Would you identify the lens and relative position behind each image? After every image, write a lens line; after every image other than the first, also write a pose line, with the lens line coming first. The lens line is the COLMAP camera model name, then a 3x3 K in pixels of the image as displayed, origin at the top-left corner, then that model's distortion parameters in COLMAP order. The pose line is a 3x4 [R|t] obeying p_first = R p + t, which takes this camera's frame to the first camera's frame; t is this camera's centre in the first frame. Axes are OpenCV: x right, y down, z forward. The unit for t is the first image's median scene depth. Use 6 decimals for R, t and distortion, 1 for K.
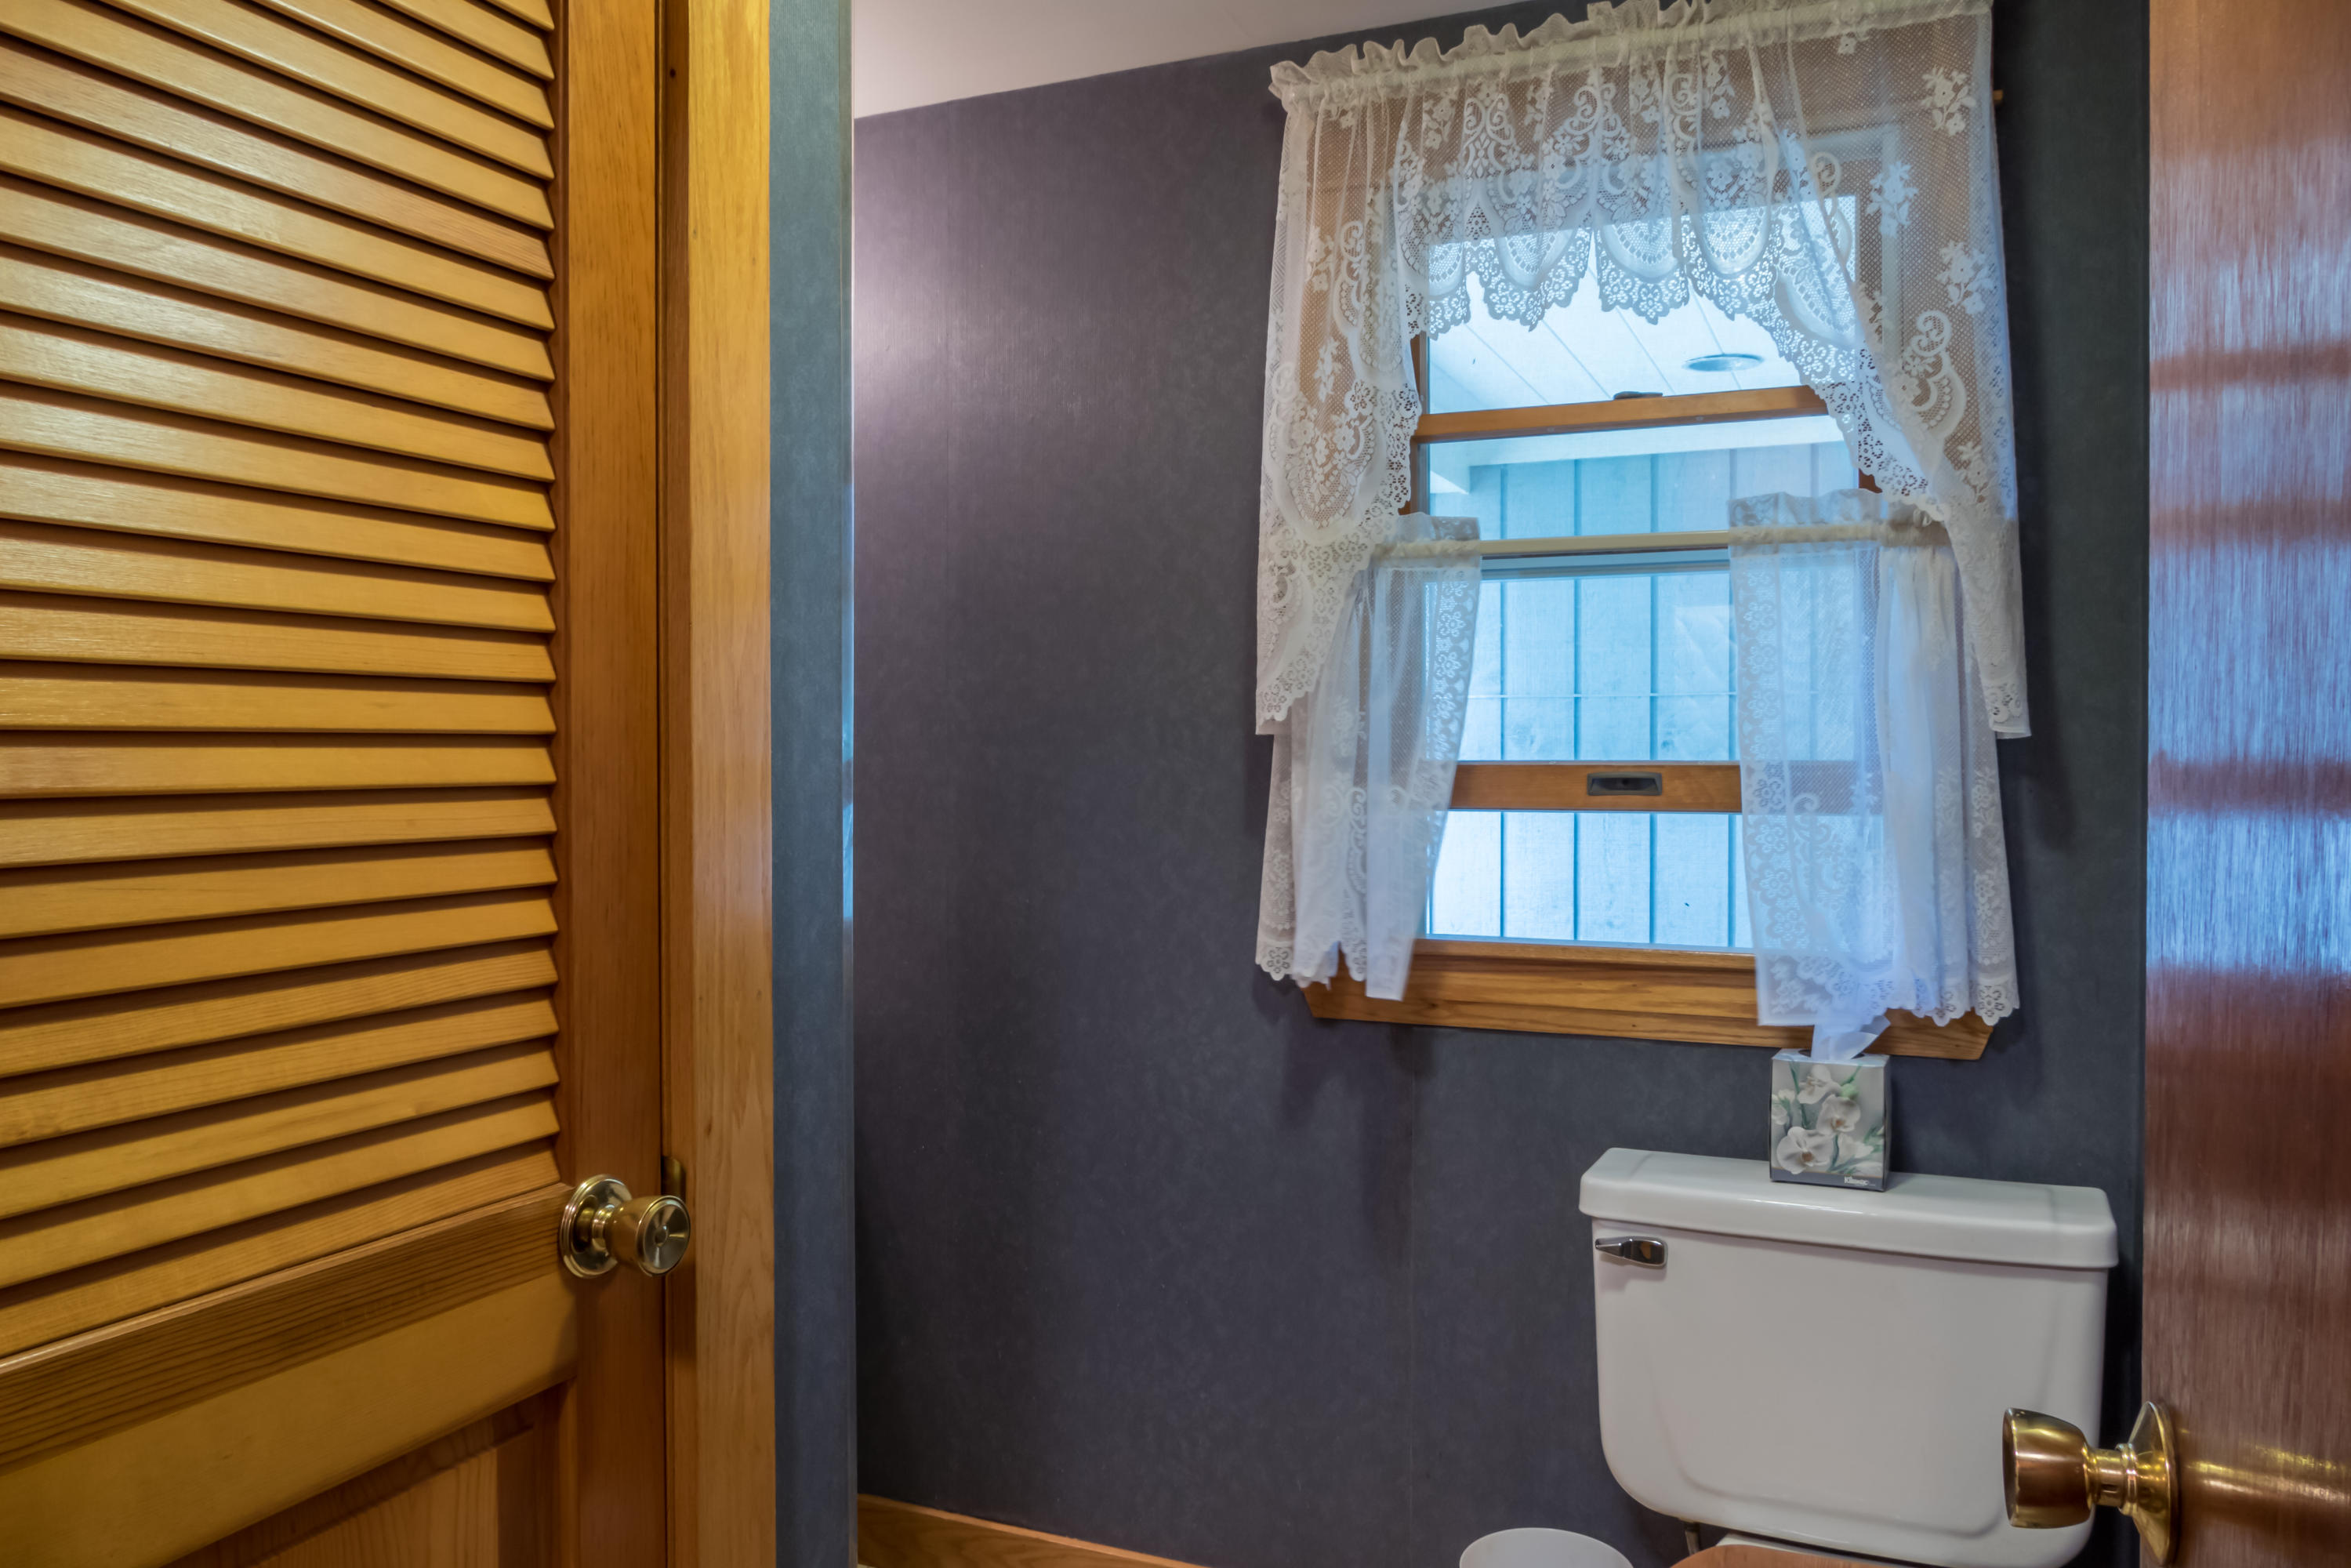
lens RADIAL K [[1688.2, 0, 1181.8], [0, 1688.2, 770.9], [0, 0, 1]] dist [-0.014691, 0.000982]
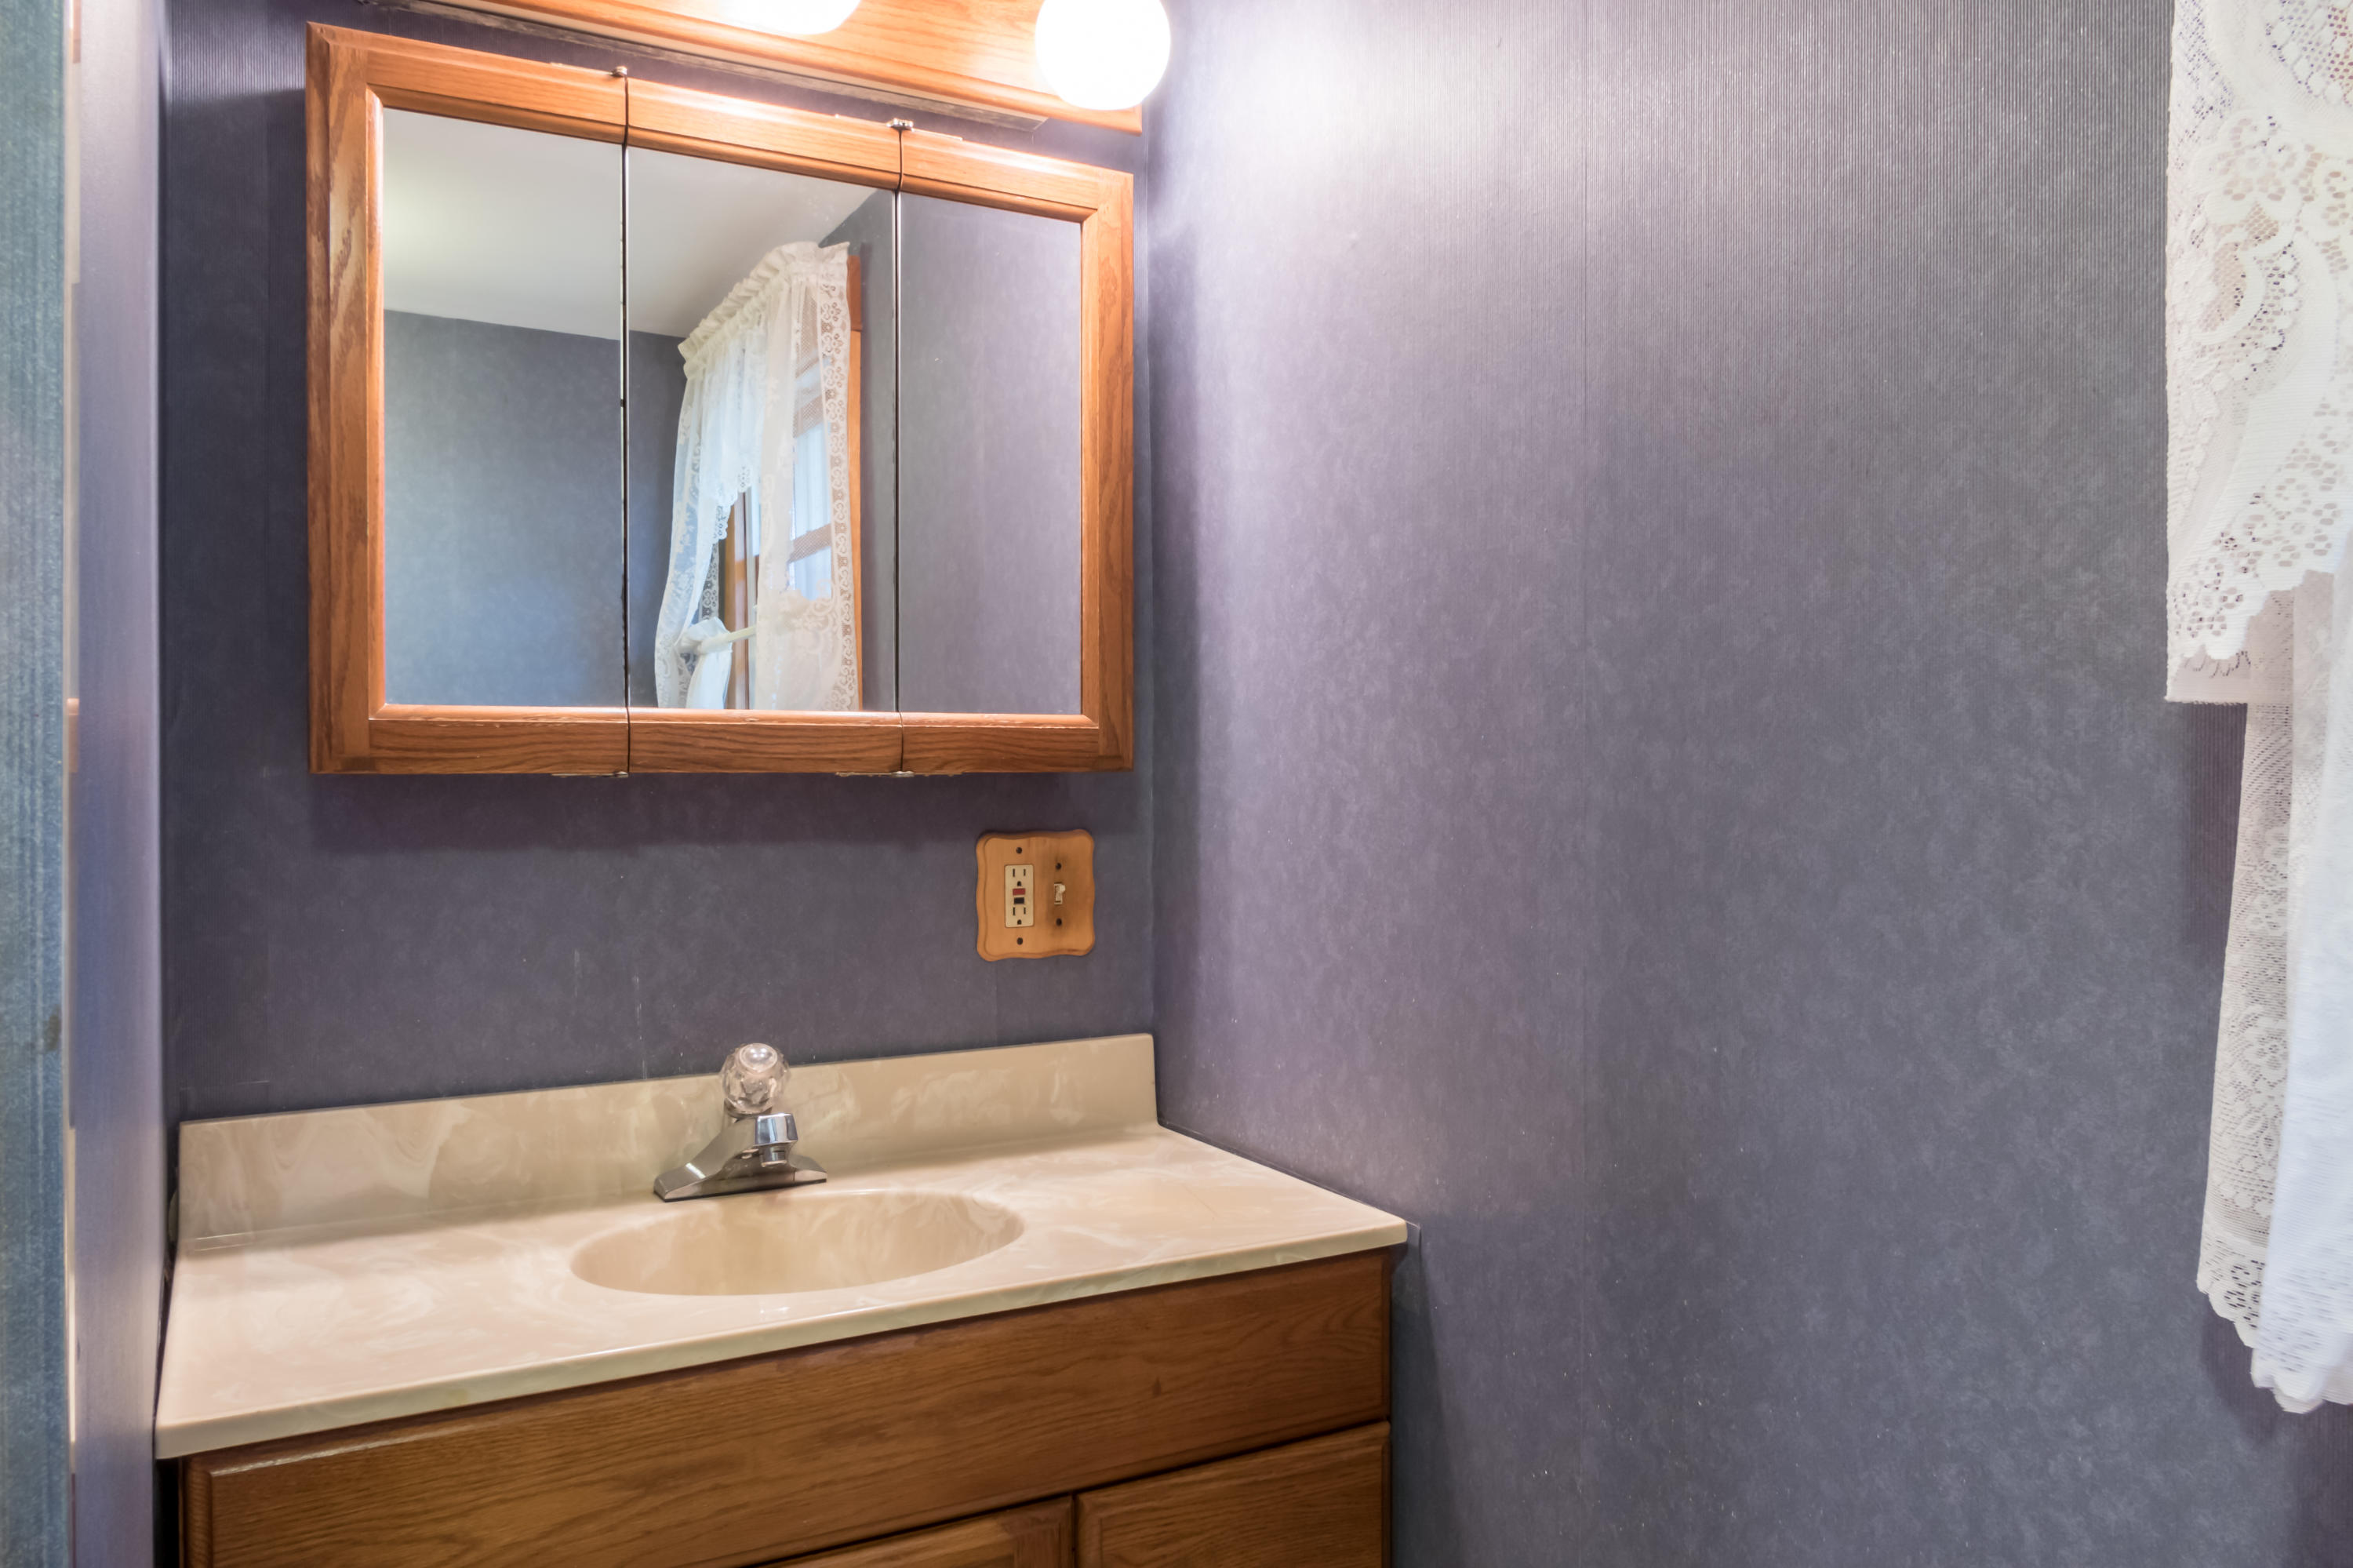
lens RADIAL K [[1689.6, 0, 1182.8], [0, 1689.6, 770.9], [0, 0, 1]] dist [-0.014691, 0.000982]
pose [[0.806067, 0.001465, -0.591822, 0.085073], [-0.004241, 0.999986, -0.003301, -0.003807], [0.591809, 0.005171, 0.806062, 0.548308]]
